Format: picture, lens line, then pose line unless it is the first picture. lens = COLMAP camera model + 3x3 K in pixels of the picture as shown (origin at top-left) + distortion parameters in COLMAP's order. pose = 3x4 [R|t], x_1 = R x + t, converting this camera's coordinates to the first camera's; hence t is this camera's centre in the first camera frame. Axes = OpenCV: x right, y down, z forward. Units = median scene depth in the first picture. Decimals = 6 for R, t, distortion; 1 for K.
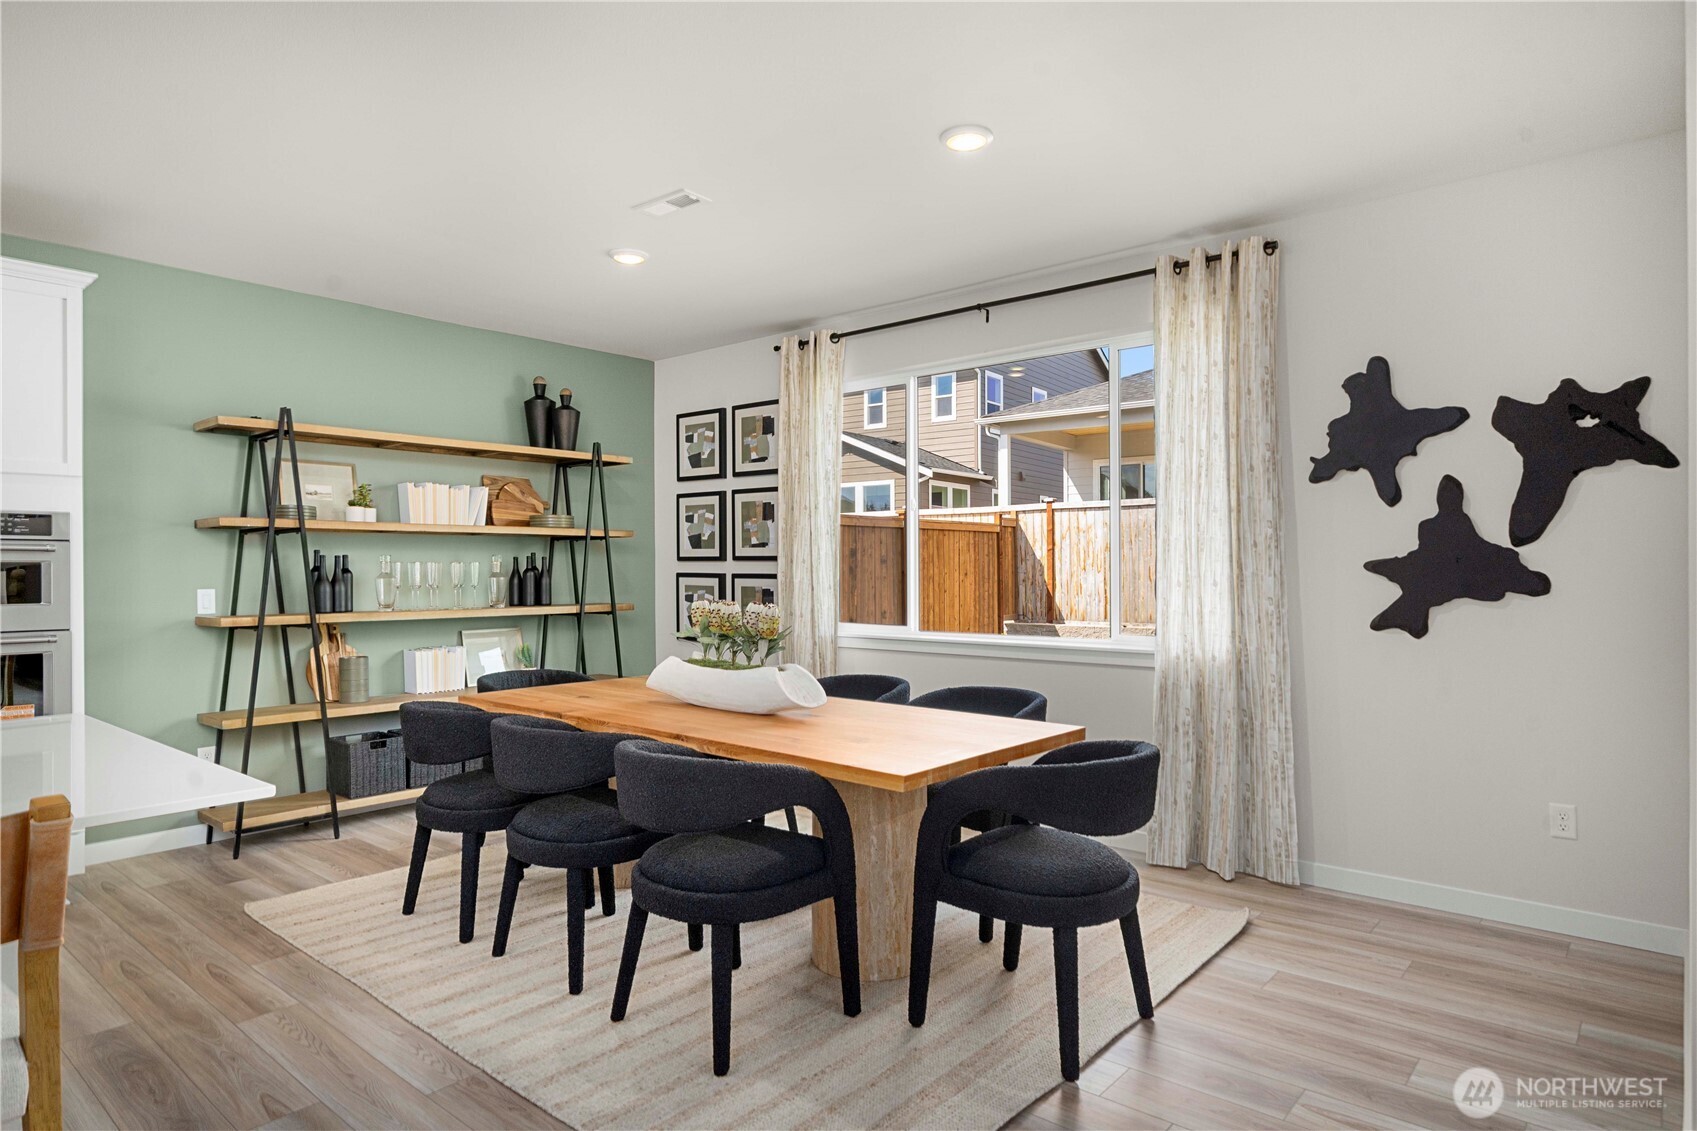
lens RADIAL K [[974.4, 0, 831.8], [0, 974.4, 565.0], [0, 0, 1]] dist [-0.001169, 0.003623]
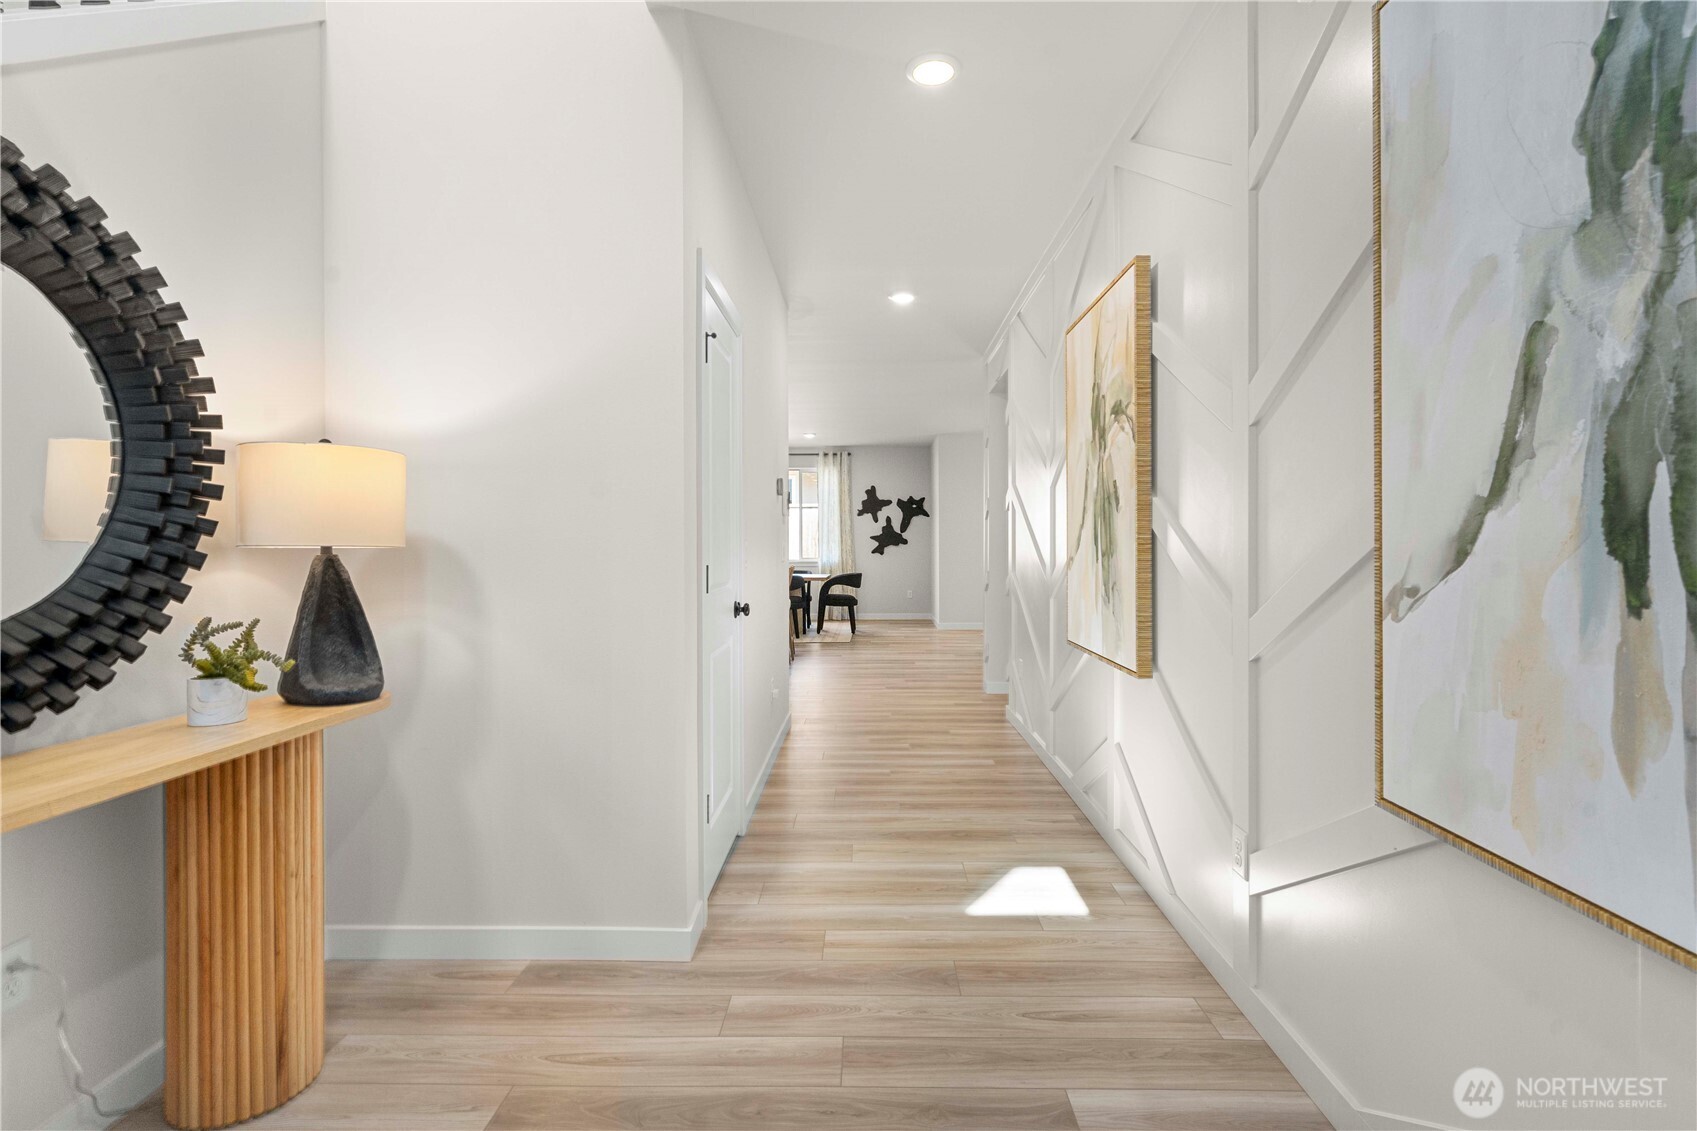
lens RADIAL K [[808.4, 0, 858.5], [0, 808.4, 555.9], [0, 0, 1]] dist [-0.000088, -0.001026]
pose [[0.766016, -0.008396, 0.642767, -1.500864], [-0.001541, 0.999888, 0.014897, 0.024605], [-0.642820, -0.012401, 0.765917, -1.397756]]
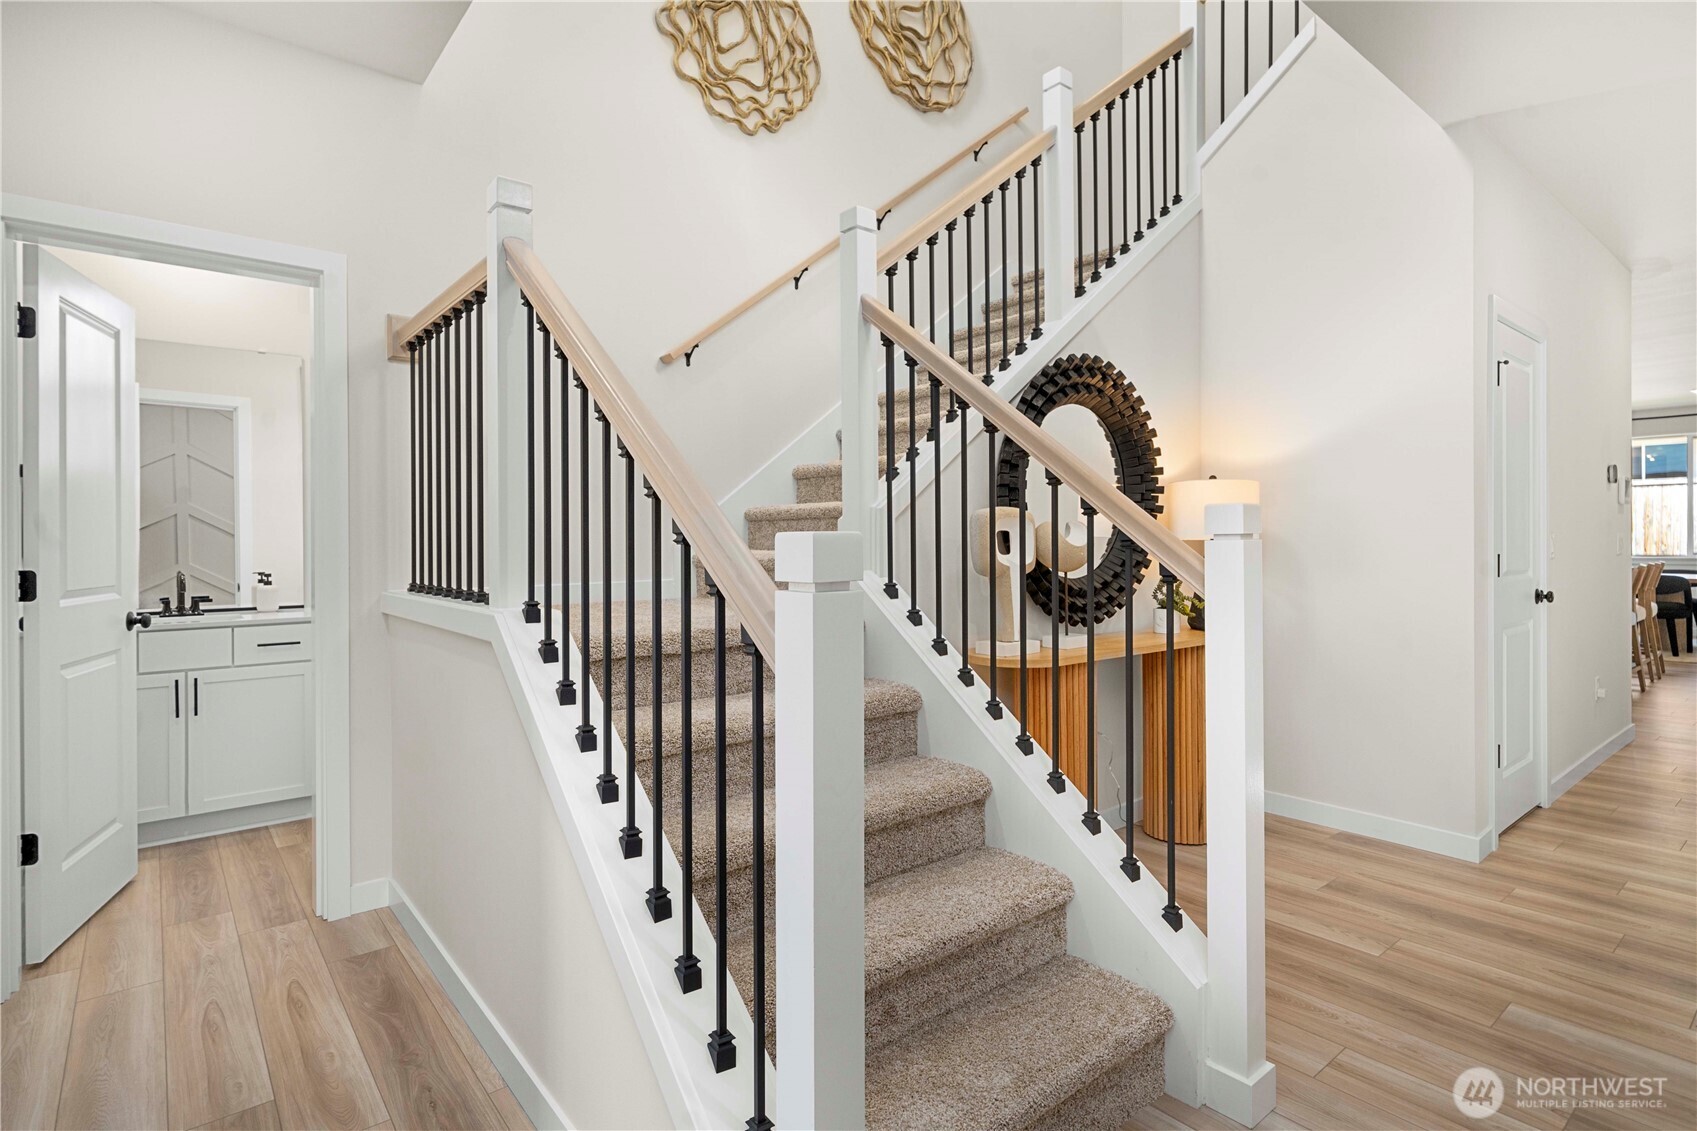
lens RADIAL K [[848.8, 0, 840.2], [0, 848.8, 539.6], [0, 0, 1]] dist [0.001322, 0.001908]
pose [[0.984690, -0.002486, -0.174295, -1.926818], [0.003339, 0.999984, 0.004602, 0.018096], [0.174281, -0.005113, 0.984683, -2.319643]]
